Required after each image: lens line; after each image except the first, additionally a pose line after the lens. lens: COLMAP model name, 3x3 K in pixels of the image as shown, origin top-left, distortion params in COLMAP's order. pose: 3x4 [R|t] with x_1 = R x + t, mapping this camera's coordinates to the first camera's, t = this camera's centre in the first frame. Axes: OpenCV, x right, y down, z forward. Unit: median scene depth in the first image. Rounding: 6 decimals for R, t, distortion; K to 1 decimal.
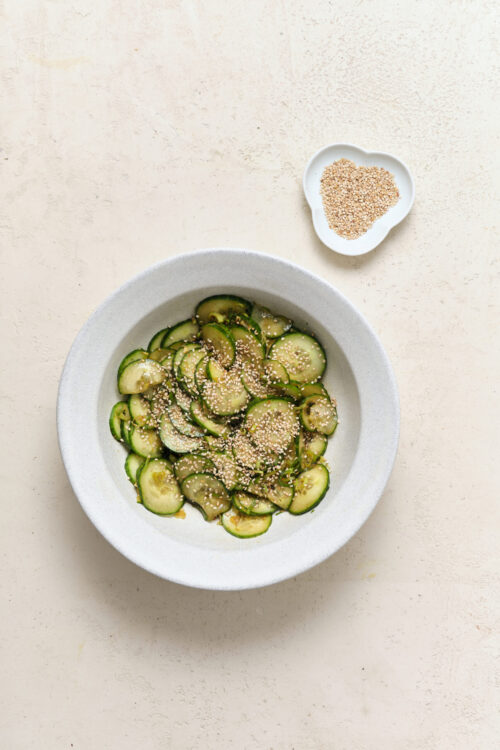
lens RADIAL K [[1202.7, 0, 250.0], [0, 1202.7, 375.0], [0, 0, 1]] dist [-0.032848, -0.043659]
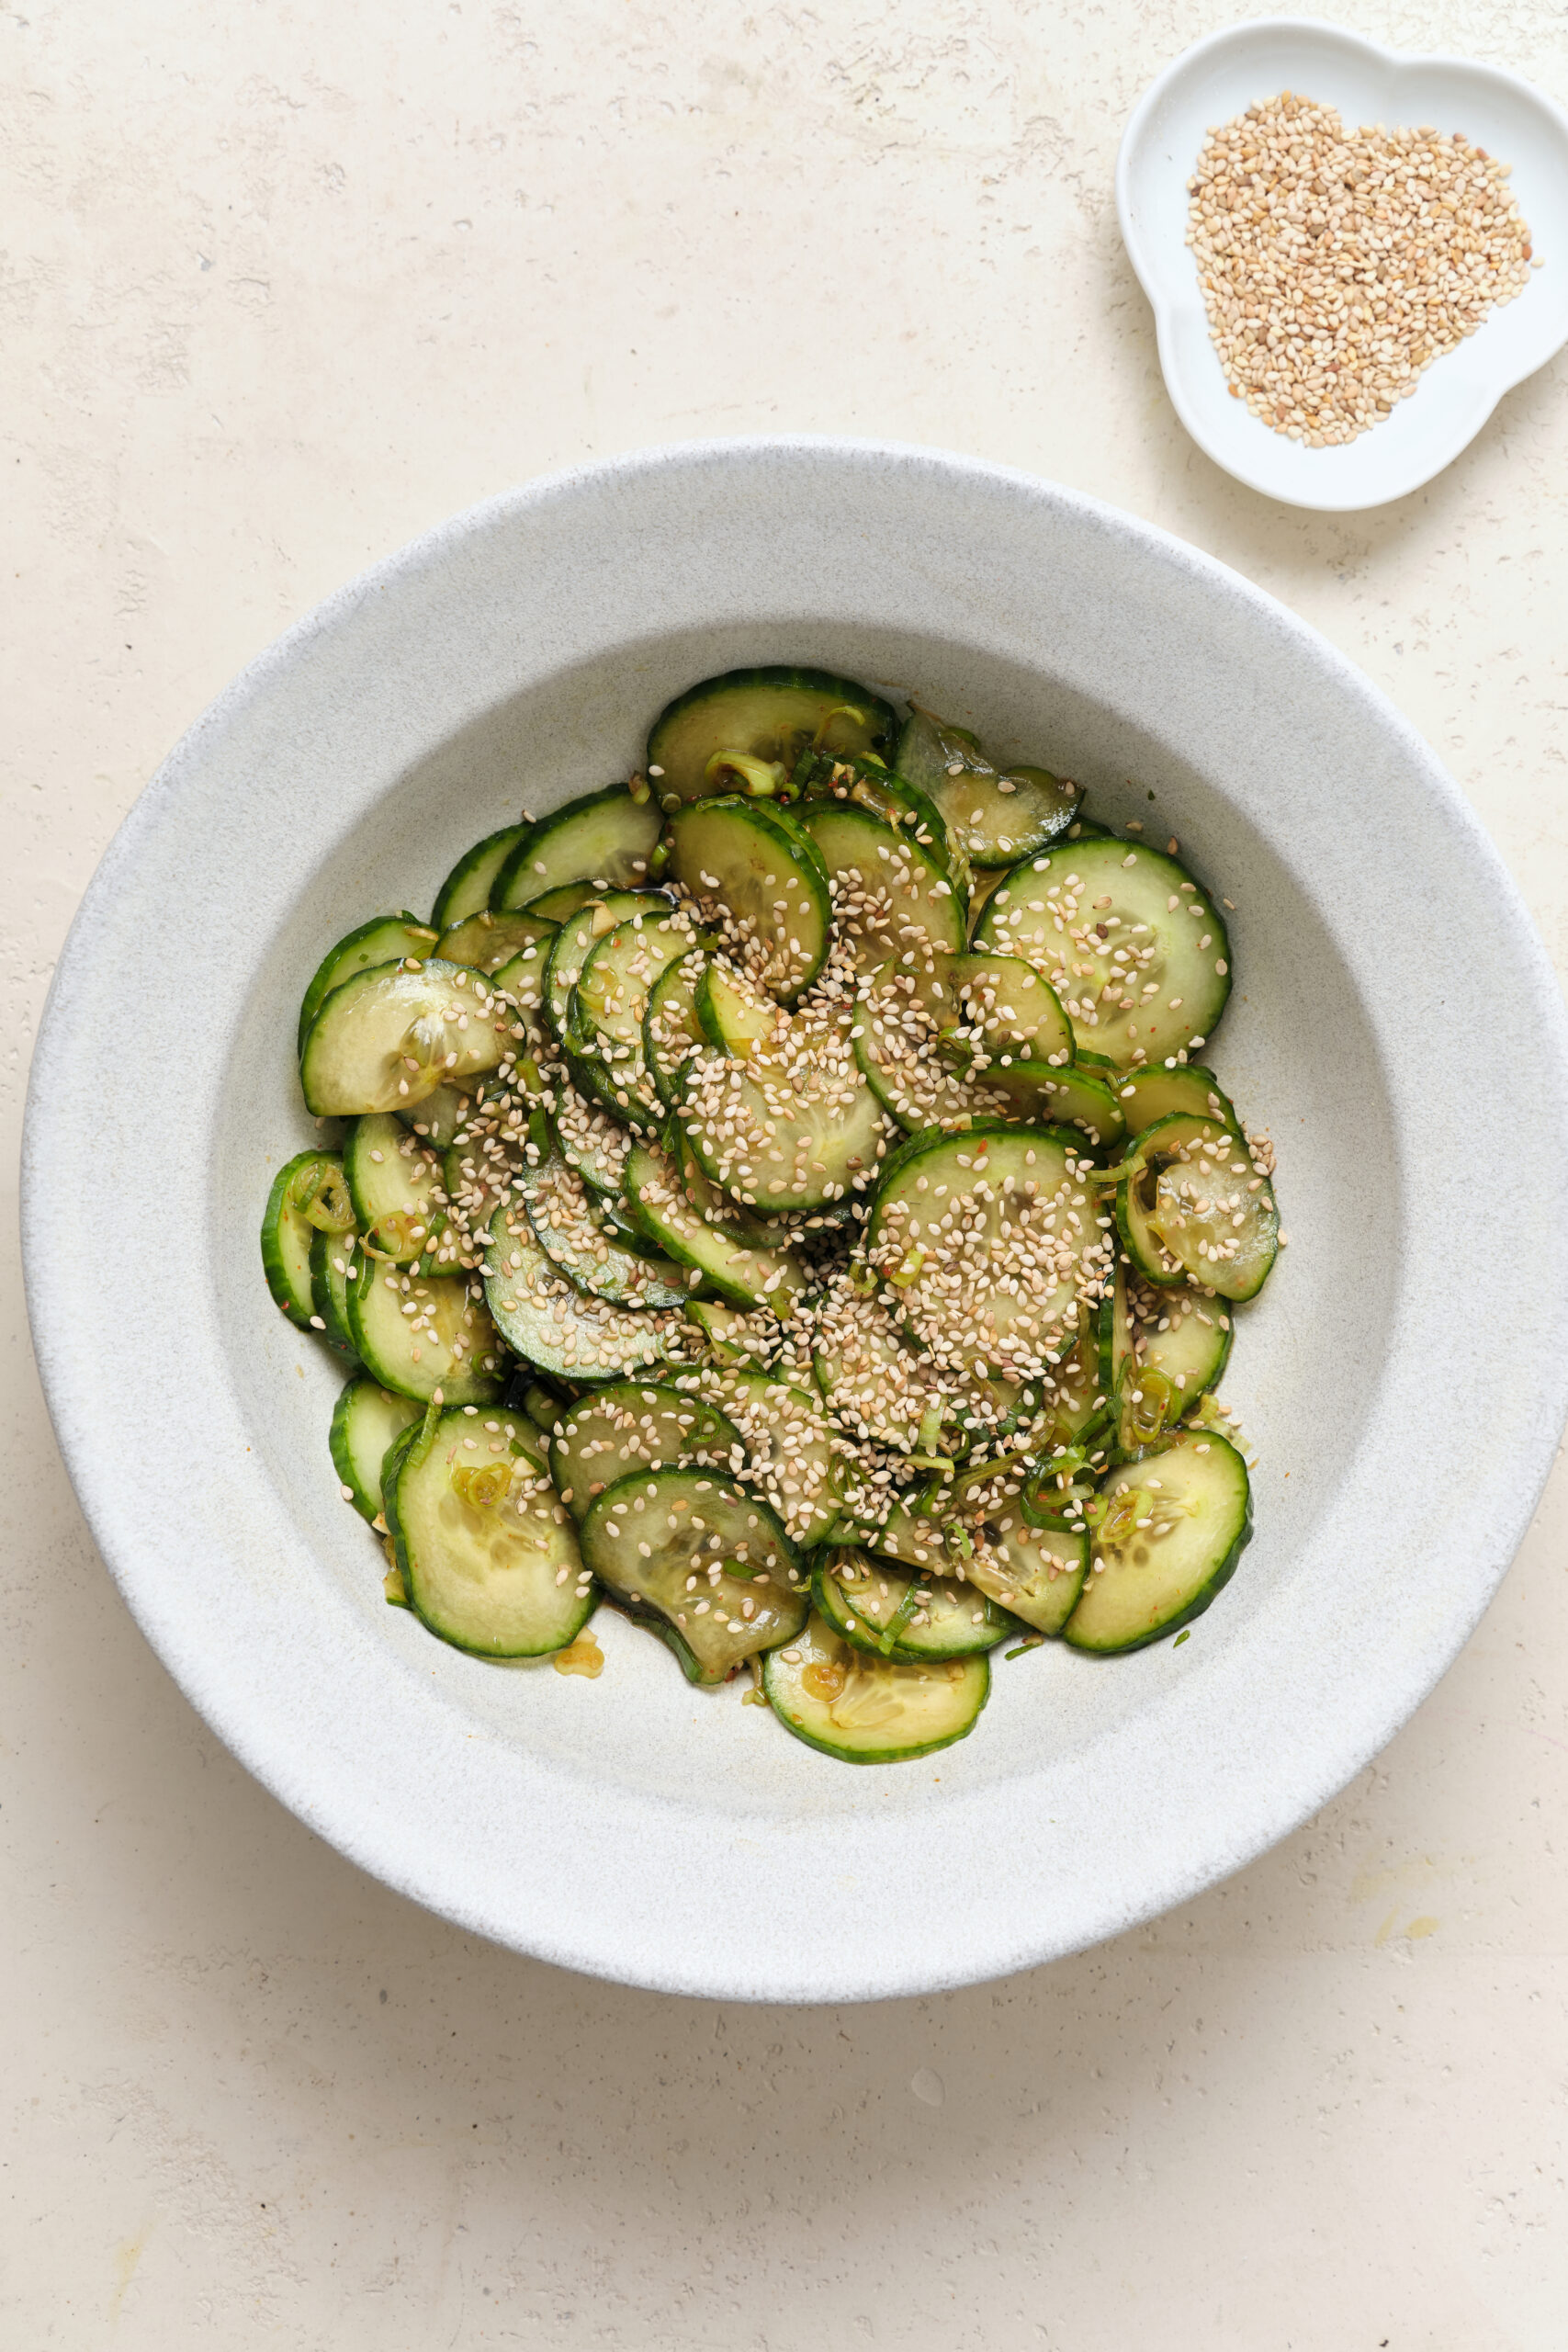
lens RADIAL K [[3729.7, 0, 736.3], [0, 3729.7, 1174.7], [0, 0, 1]] dist [-0.021776, -0.076638]
pose [[0.999726, -0.000805, 0.023408, -0.045201], [0.001521, 0.999530, -0.030615, 0.048144], [-0.023373, 0.030643, 0.999257, 0.308298]]
